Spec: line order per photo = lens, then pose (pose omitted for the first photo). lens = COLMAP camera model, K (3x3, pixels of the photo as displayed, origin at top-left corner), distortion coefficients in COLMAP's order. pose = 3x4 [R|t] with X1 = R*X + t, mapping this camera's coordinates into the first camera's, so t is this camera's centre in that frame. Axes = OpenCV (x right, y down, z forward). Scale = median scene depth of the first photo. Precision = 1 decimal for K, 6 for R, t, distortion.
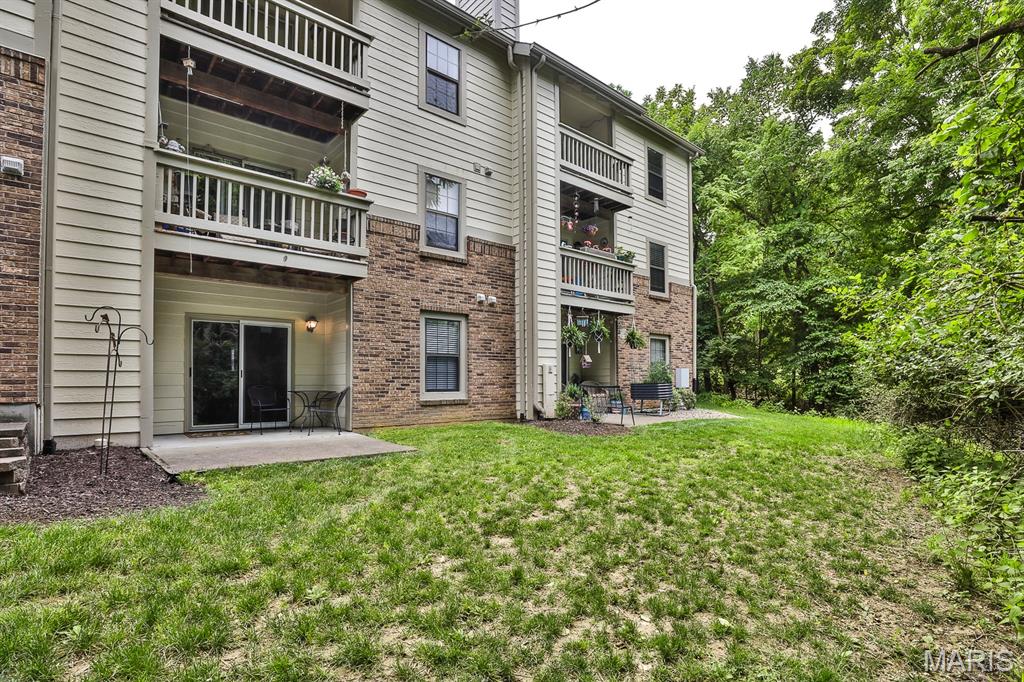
lens RADIAL K [[505.8, 0, 512.0], [0, 505.8, 366.3], [0, 0, 1]] dist [-0.047019, 0.013269]
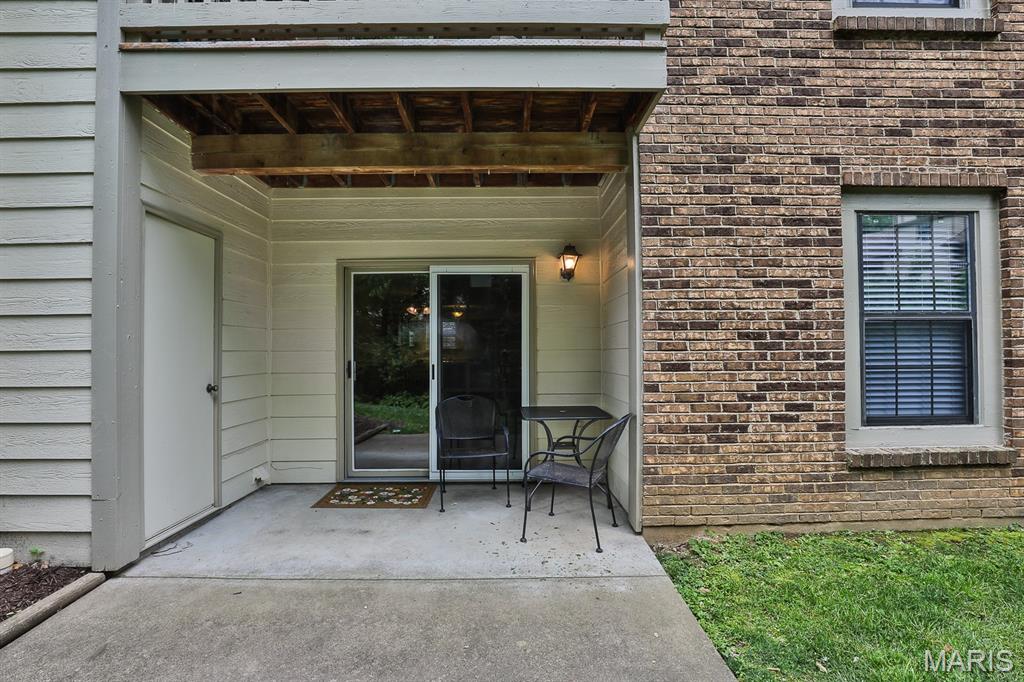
lens RADIAL K [[495.1, 0, 512.6], [0, 495.1, 345.8], [0, 0, 1]] dist [-0.040872, 0.011950]
pose [[0.767485, -0.009317, -0.640999, -0.146601], [0.024660, 0.999583, 0.014998, -0.015172], [0.640593, -0.027318, 0.767395, 0.616387]]
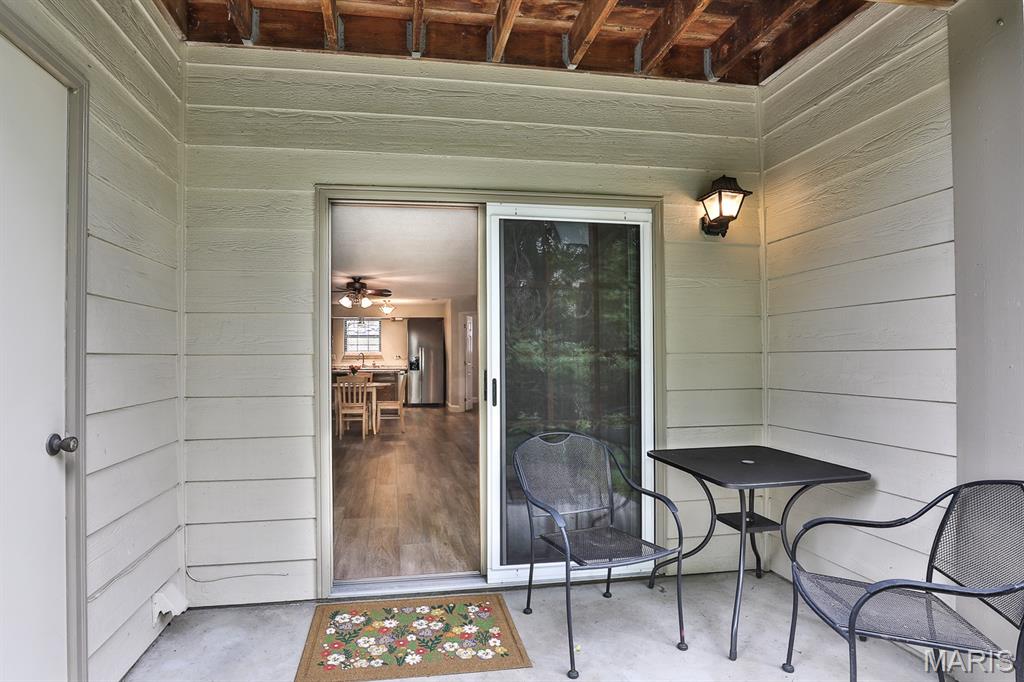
lens RADIAL K [[520.2, 0, 478.6], [0, 520.2, 351.9], [0, 0, 1]] dist [-0.048370, 0.015712]
pose [[0.848416, -0.002785, -0.529323, -0.363700], [0.020641, 0.999400, 0.027826, -0.014542], [0.528928, -0.034534, 0.847964, 0.688949]]
